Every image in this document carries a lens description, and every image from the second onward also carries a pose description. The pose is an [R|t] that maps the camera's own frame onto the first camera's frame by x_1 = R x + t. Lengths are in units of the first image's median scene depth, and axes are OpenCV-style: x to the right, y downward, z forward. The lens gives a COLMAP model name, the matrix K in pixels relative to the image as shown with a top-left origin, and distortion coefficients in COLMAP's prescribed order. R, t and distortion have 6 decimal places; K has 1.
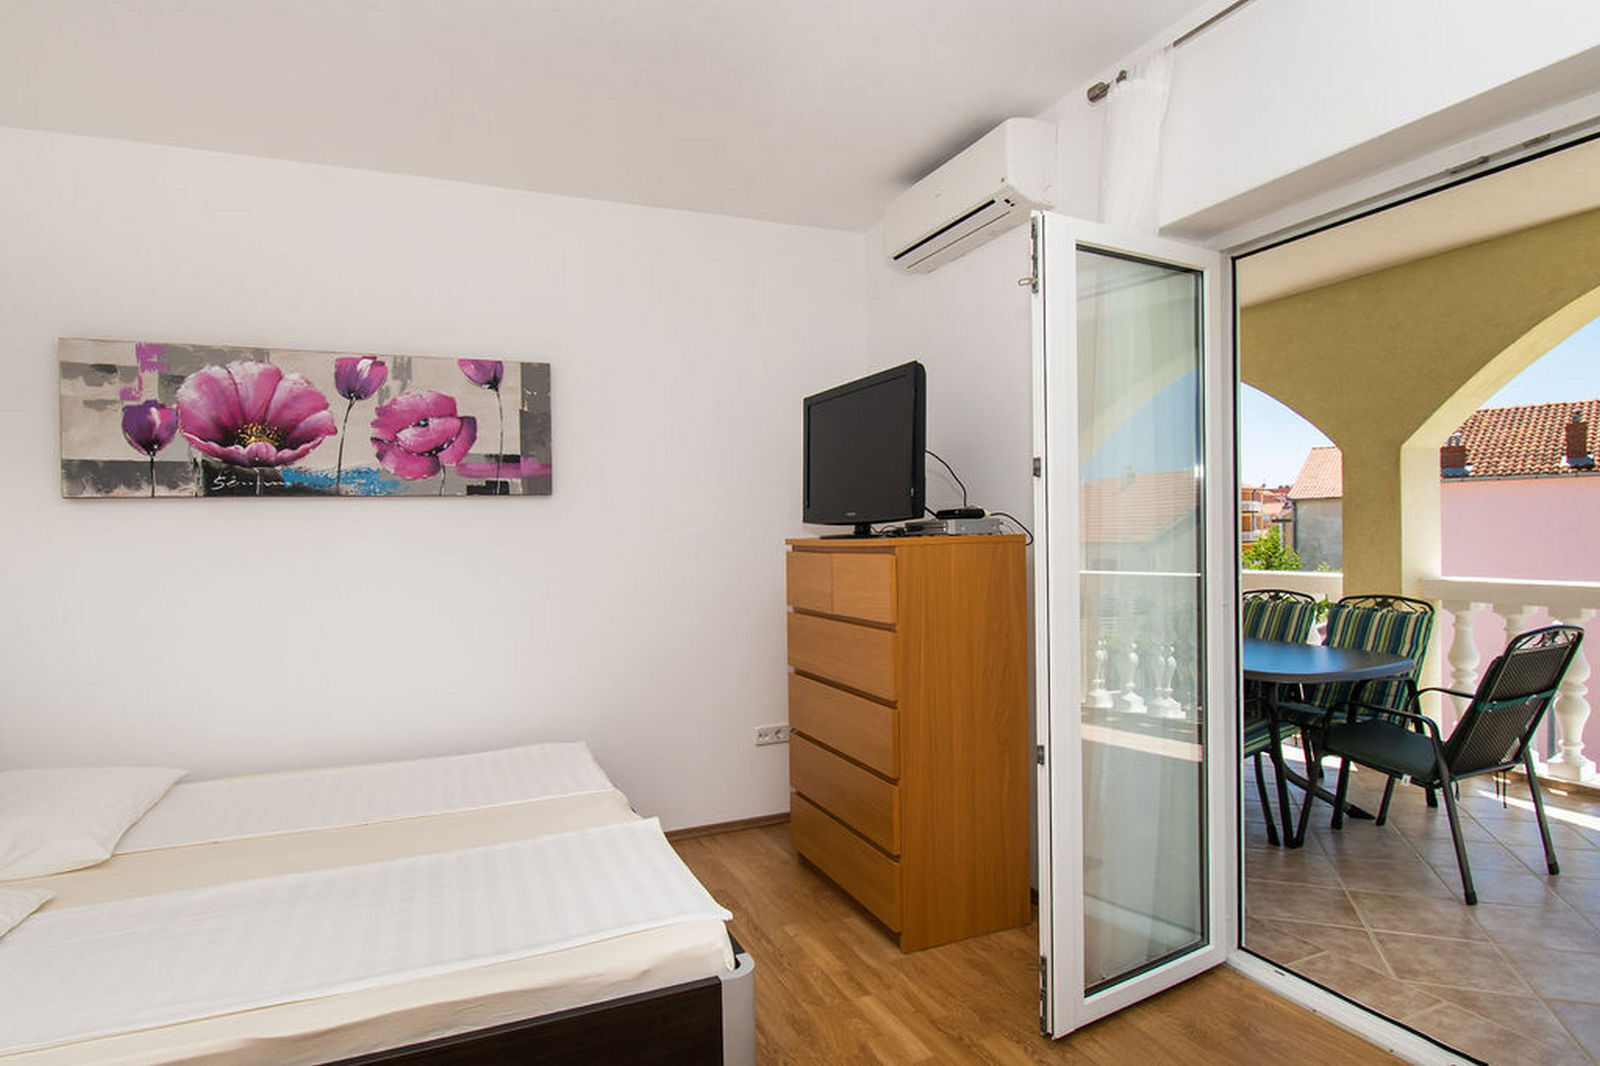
lens RADIAL K [[855.5, 0, 785.4], [0, 855.5, 515.8], [0, 0, 1]] dist [-0.008478, -0.002385]
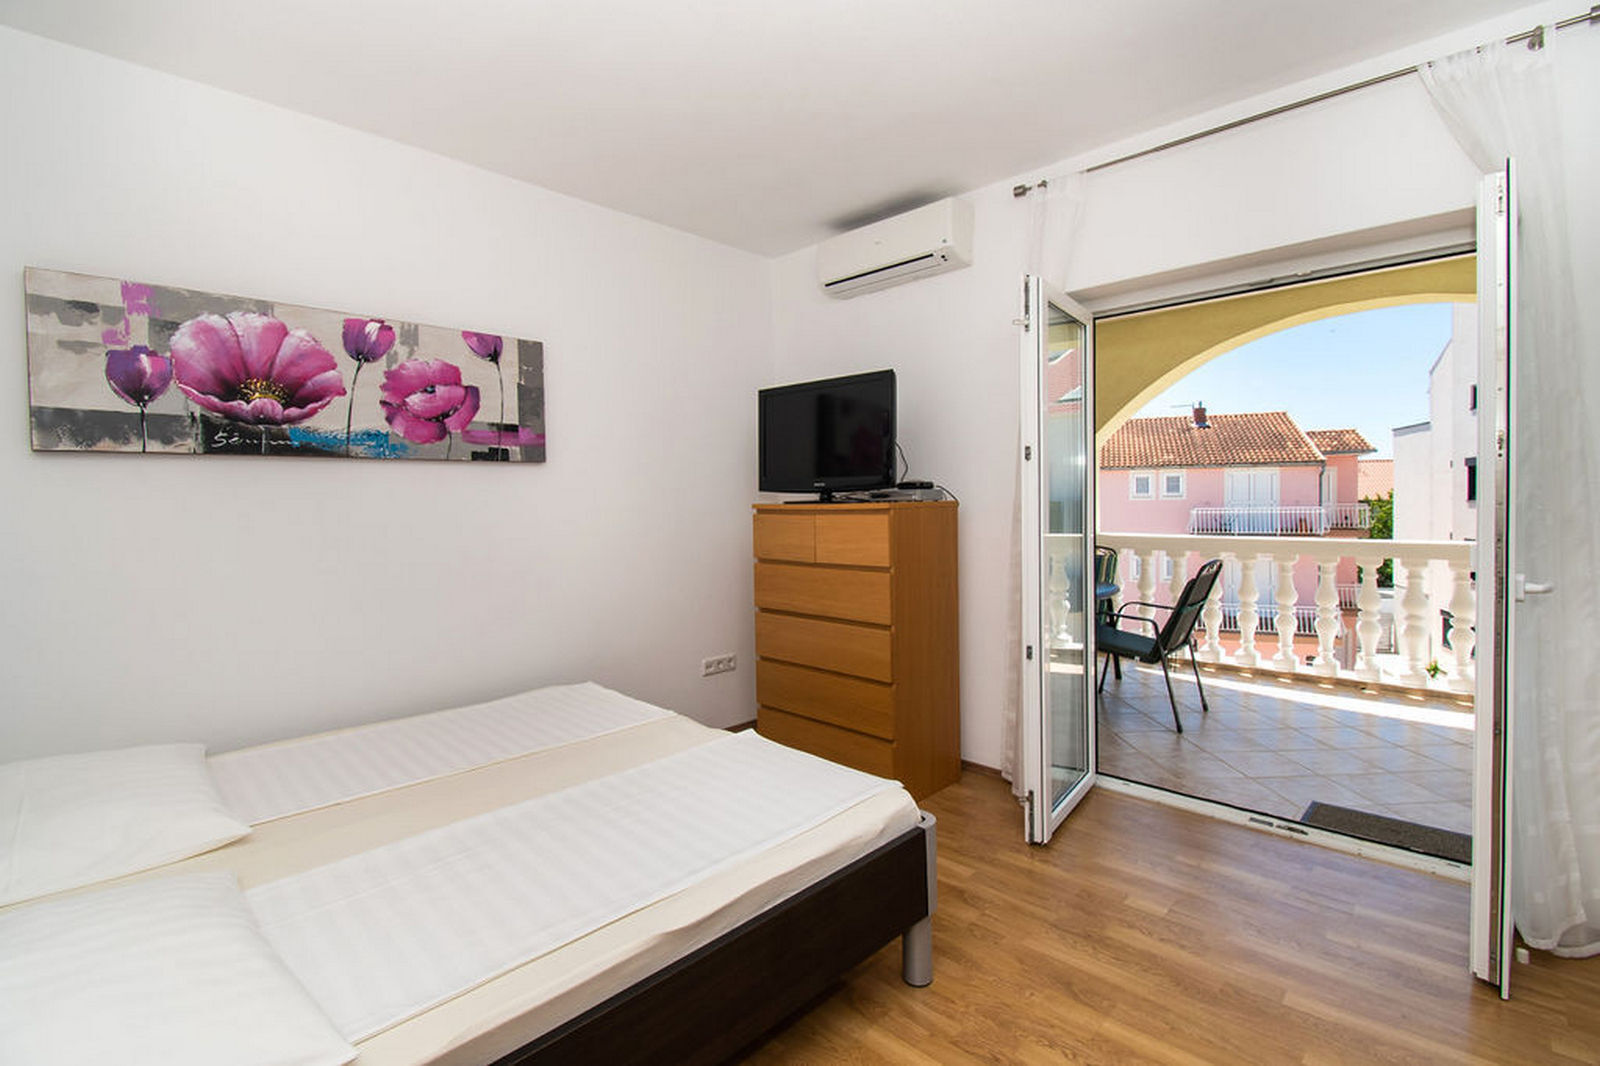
lens RADIAL K [[721.0, 0, 791.5], [0, 721.0, 501.5], [0, 0, 1]] dist [-0.001805, -0.009176]
pose [[0.923601, 0.008320, 0.383266, -0.375247], [-0.014939, 0.999786, 0.014295, 0.008739], [-0.383065, -0.018928, 0.923527, 0.022511]]
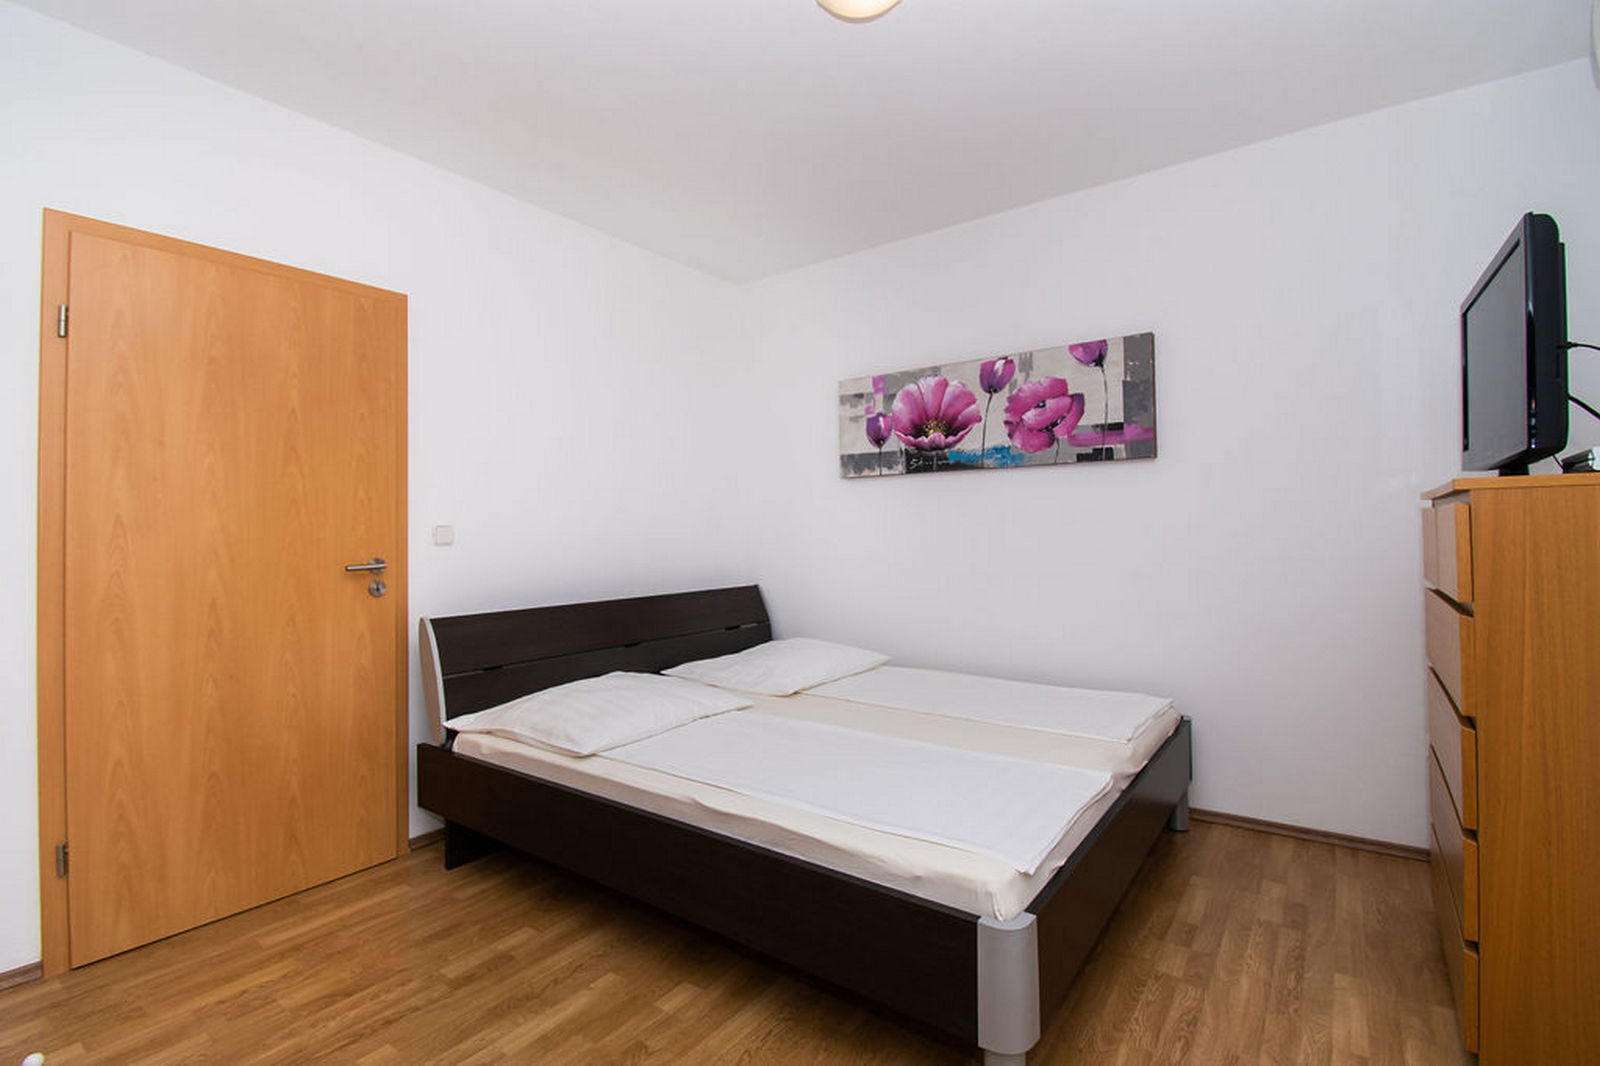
lens RADIAL K [[721.0, 0, 825.9], [0, 721.0, 493.6], [0, 0, 1]] dist [-0.001805, -0.009176]
pose [[0.525423, -0.028100, -0.850377, 0.291824], [0.017619, 0.999600, -0.022145, 0.035909], [0.850659, -0.003348, 0.525708, 0.222087]]
